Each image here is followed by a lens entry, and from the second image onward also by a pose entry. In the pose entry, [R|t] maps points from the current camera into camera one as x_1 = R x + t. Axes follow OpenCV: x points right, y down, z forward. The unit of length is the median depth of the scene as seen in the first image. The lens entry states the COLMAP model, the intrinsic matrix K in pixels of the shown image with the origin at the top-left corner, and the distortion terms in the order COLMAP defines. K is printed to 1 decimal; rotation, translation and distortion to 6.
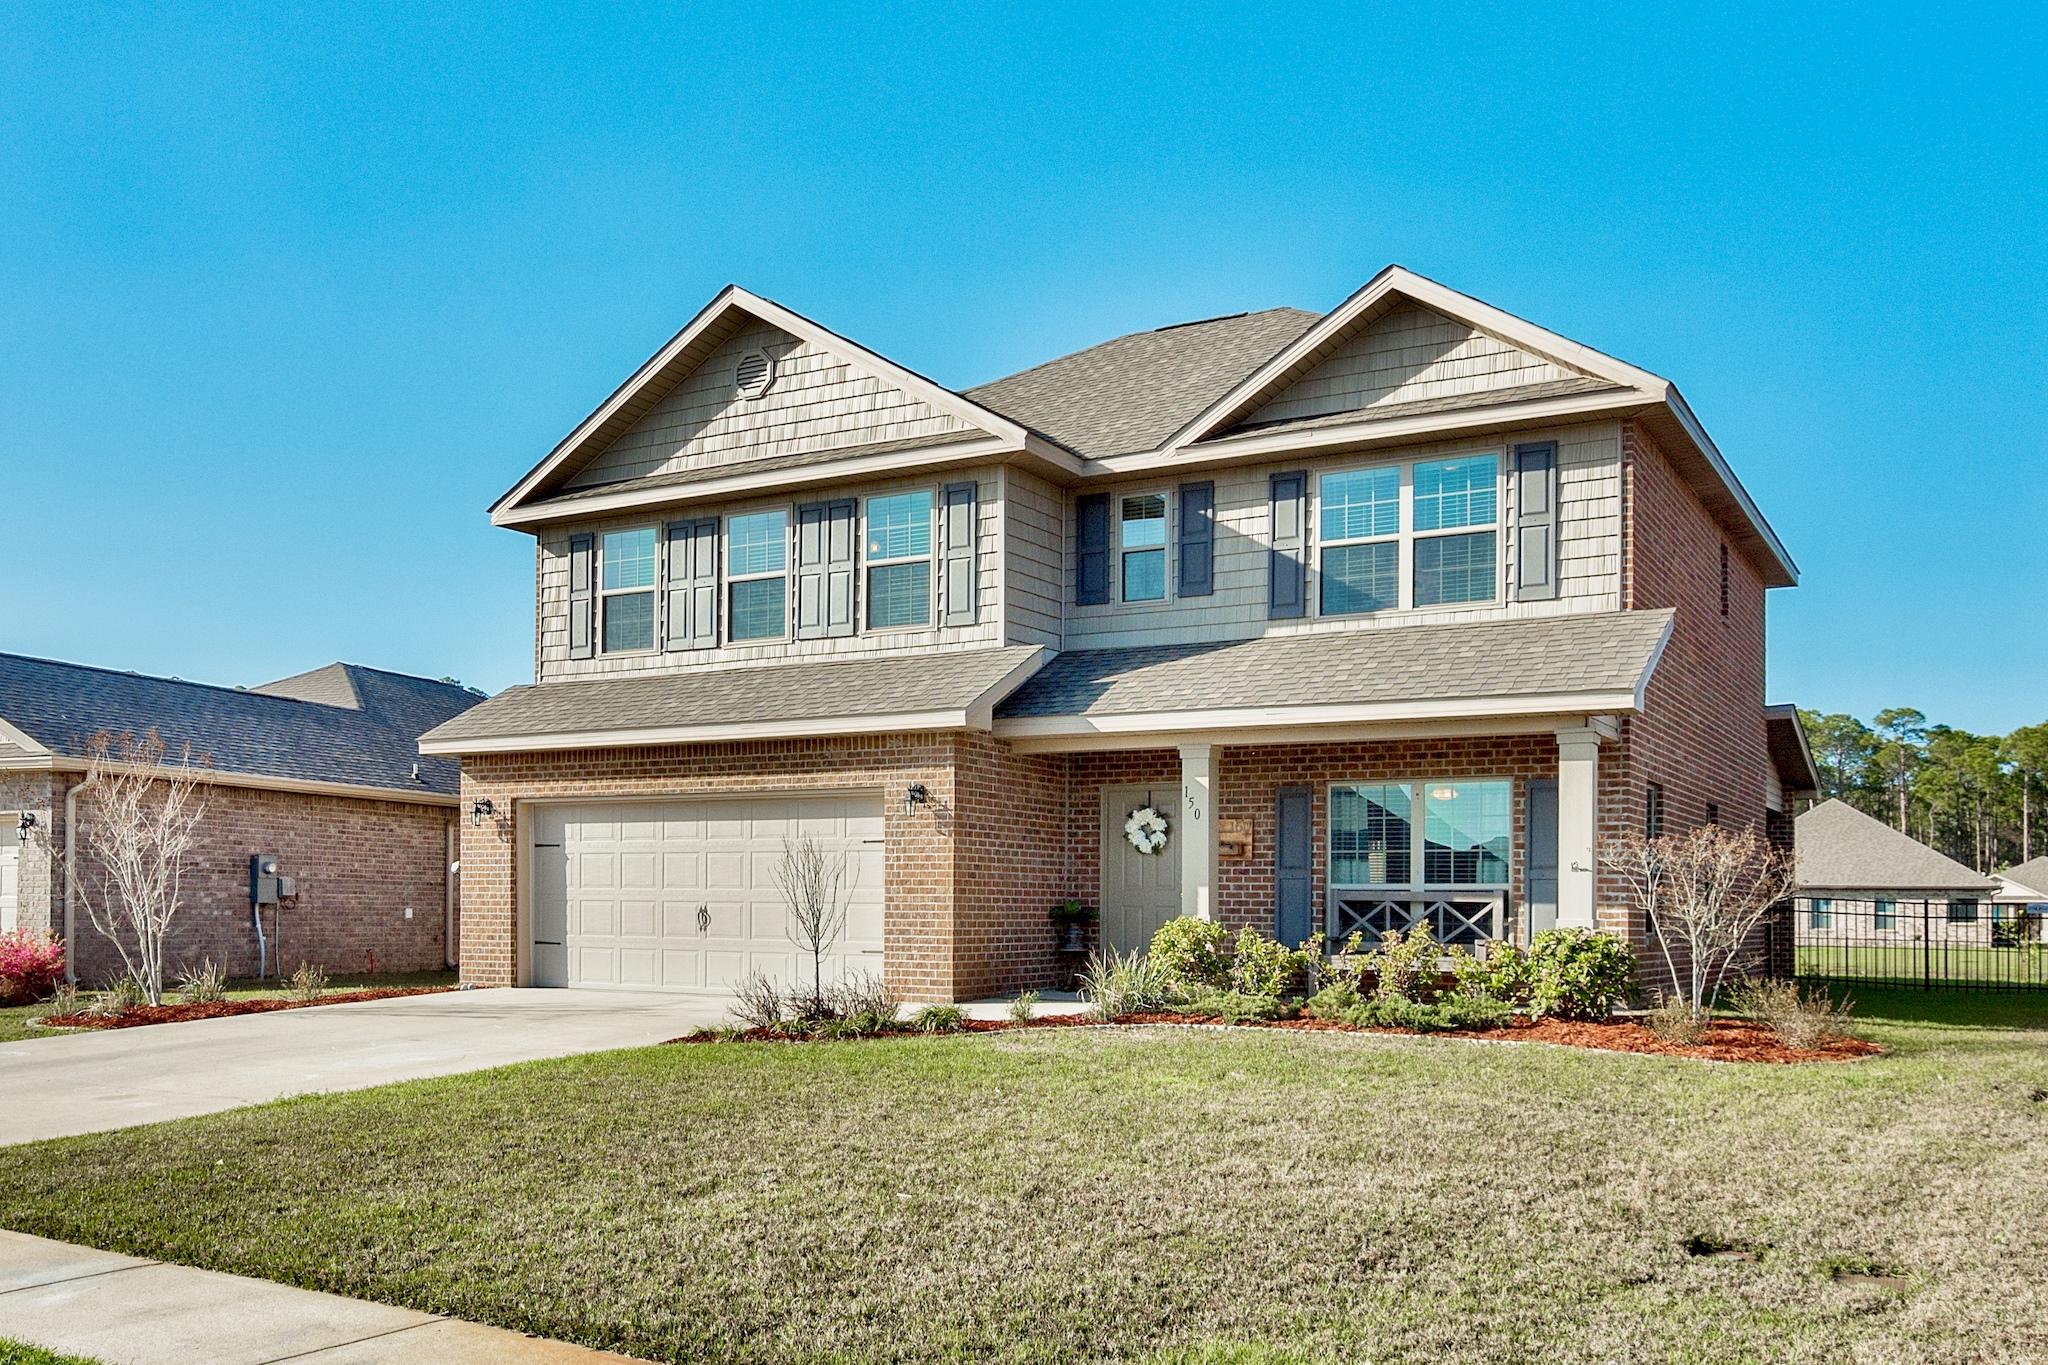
lens RADIAL K [[1083.3, 0, 1023.5], [0, 1083.3, 860.4], [0, 0, 1]] dist [-0.002329, -0.000402]
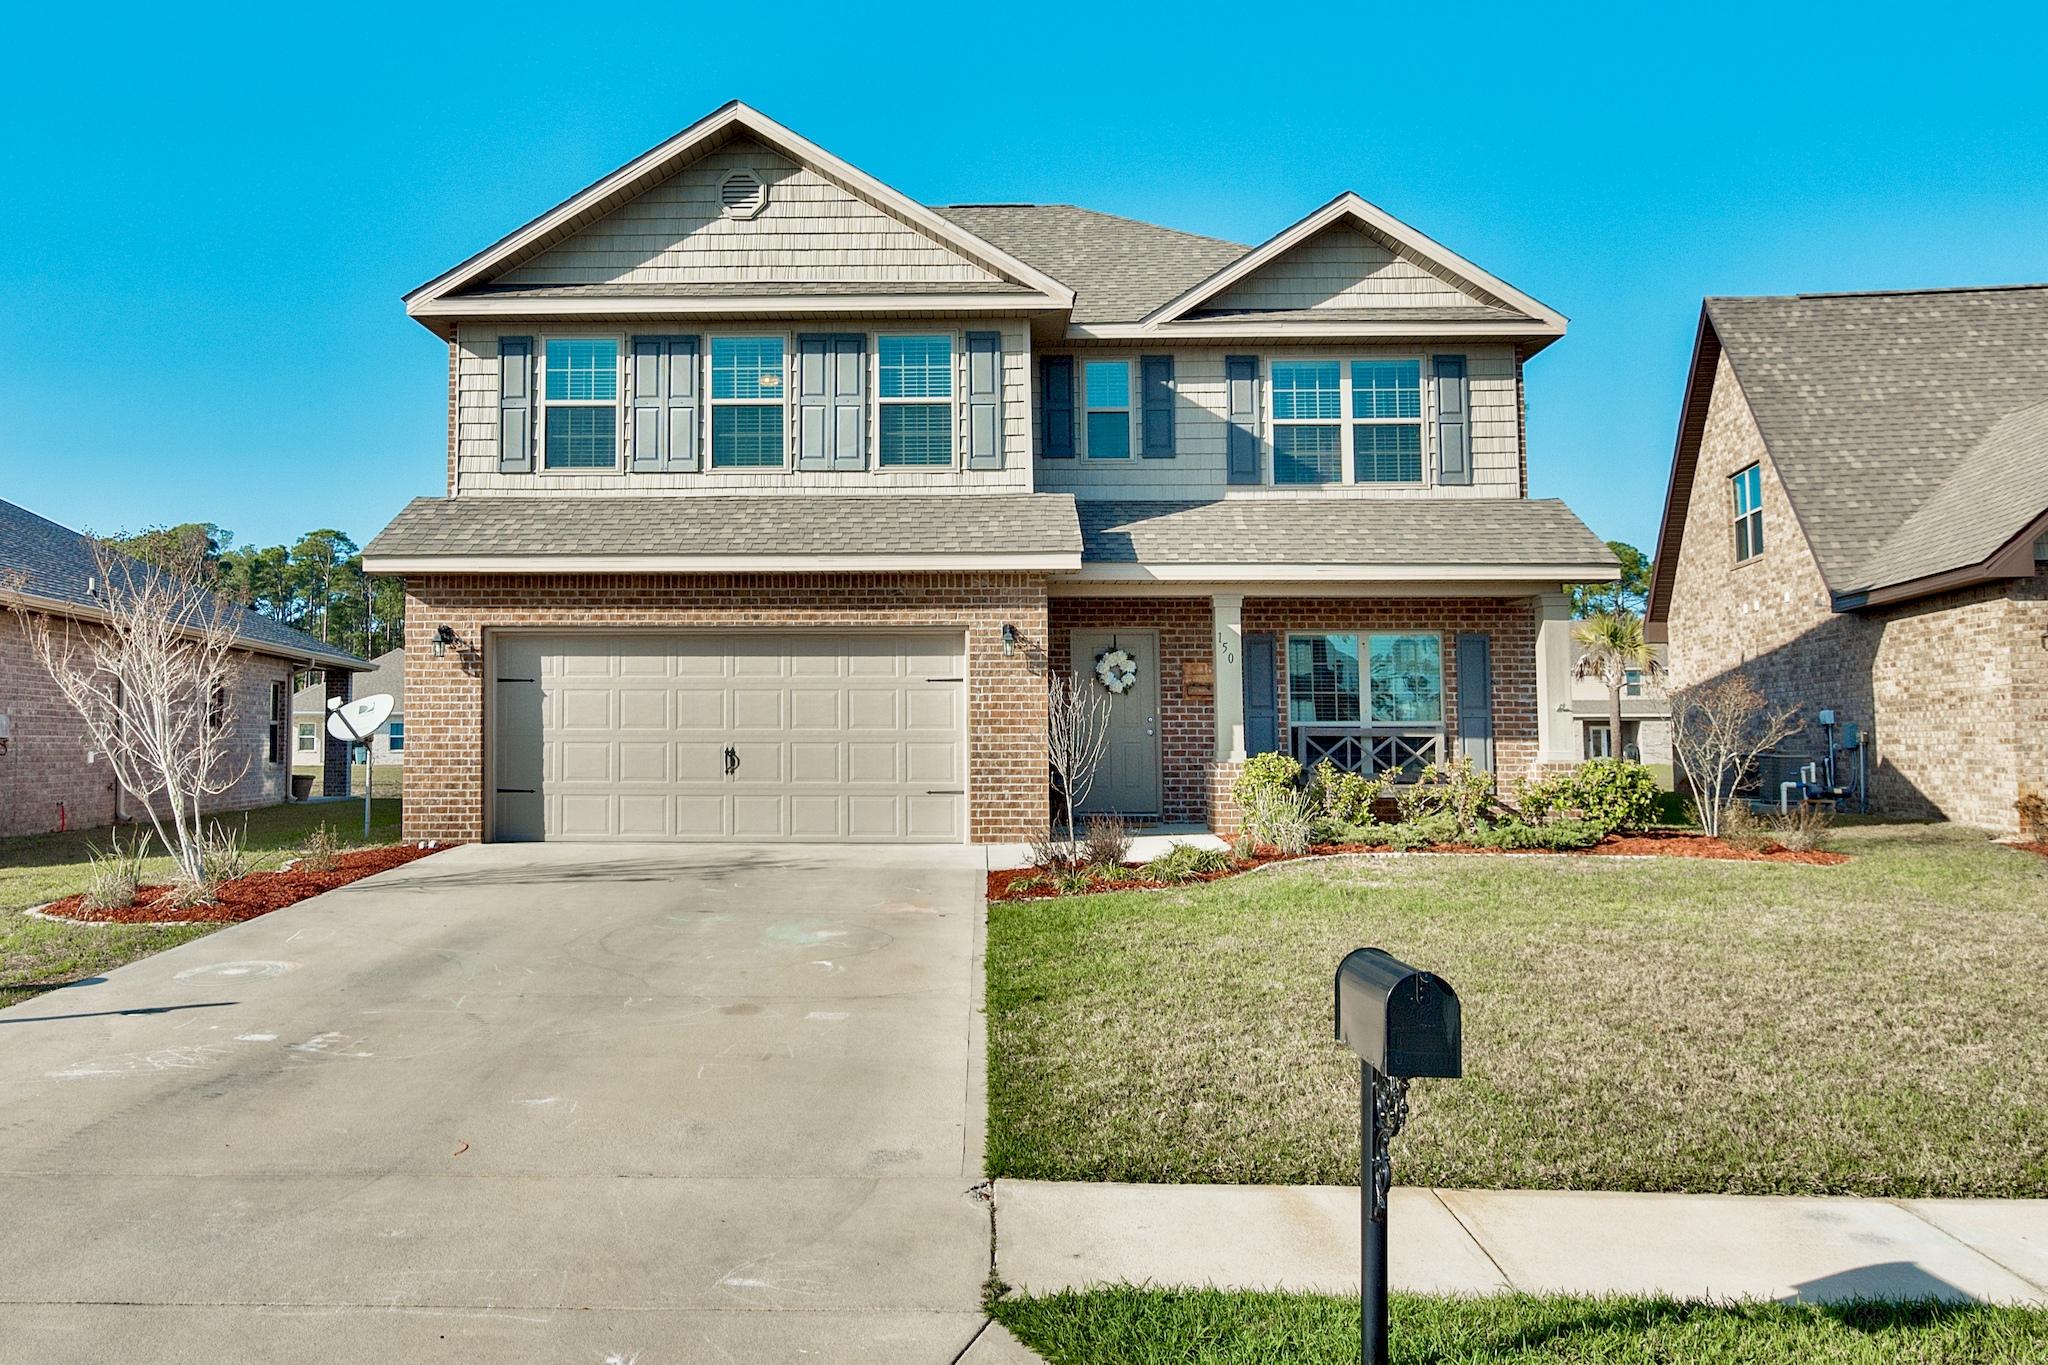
lens RADIAL K [[1018.2, 0, 984.9], [0, 1018.2, 657.1], [0, 0, 1]] dist [-0.003430, -0.000509]
pose [[0.949381, 0.016944, 0.313671, -0.352797], [-0.004911, 0.999223, -0.039112, -0.002304], [-0.314090, 0.035591, 0.948726, 0.094106]]
